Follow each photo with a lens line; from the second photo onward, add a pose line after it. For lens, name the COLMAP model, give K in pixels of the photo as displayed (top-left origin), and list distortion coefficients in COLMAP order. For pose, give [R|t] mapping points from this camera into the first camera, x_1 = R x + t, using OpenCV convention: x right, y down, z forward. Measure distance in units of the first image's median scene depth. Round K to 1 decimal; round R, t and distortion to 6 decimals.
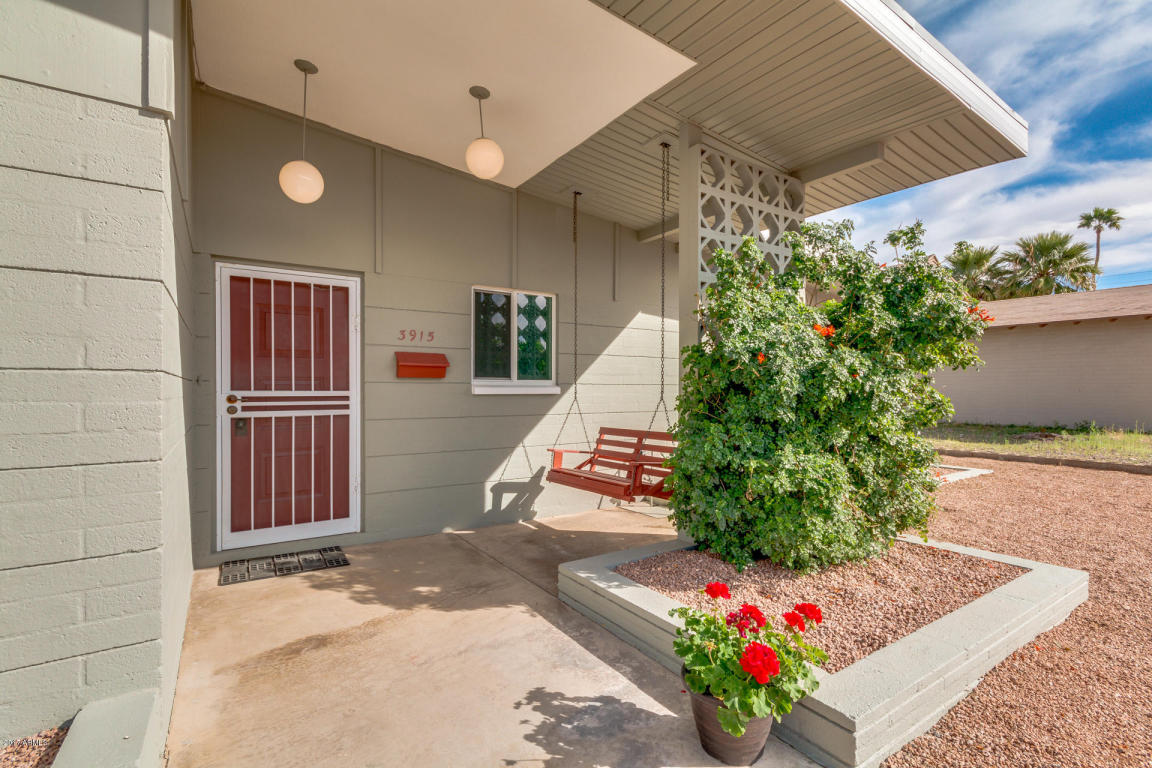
lens RADIAL K [[532.7, 0, 582.7], [0, 532.7, 391.6], [0, 0, 1]] dist [0.010704, -0.002893]
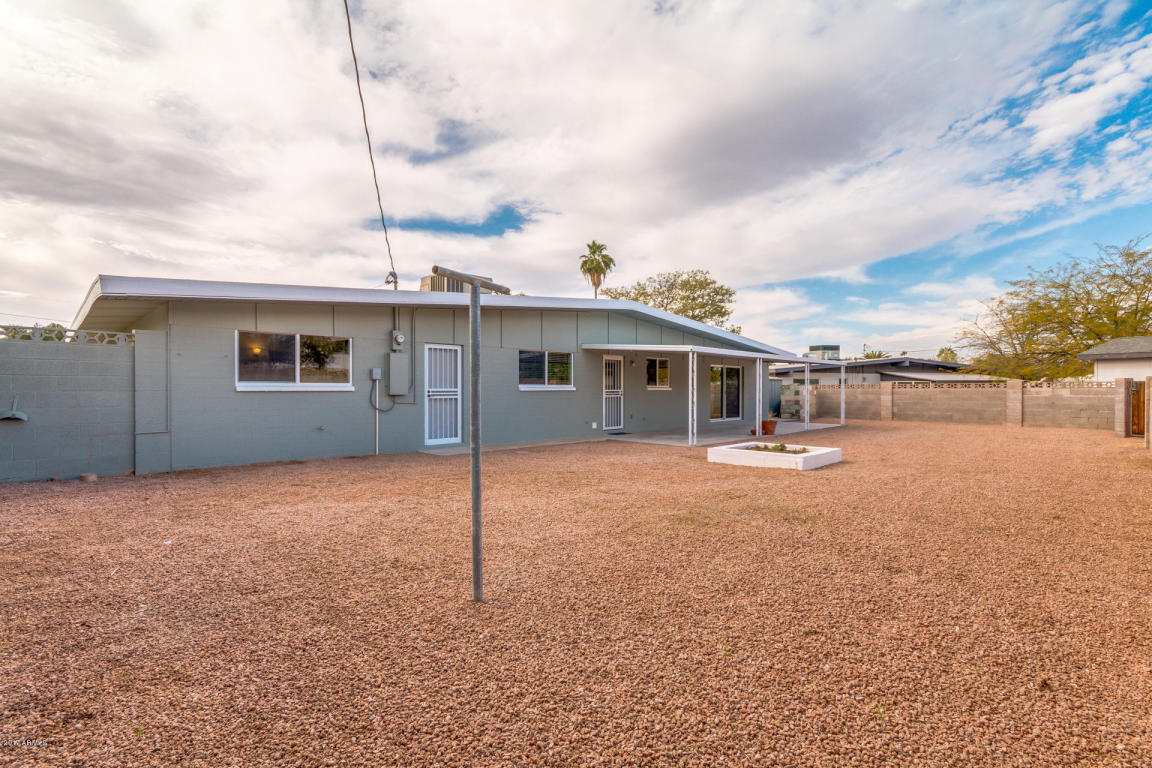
lens RADIAL K [[532.7, 0, 575.2], [0, 532.7, 385.9], [0, 0, 1]] dist [0.010704, -0.002893]
pose [[0.732395, -0.002481, -0.680875, 1.741552], [-0.007322, 0.999907, -0.011520, 0.009864], [0.680840, 0.013422, 0.732309, -0.506247]]
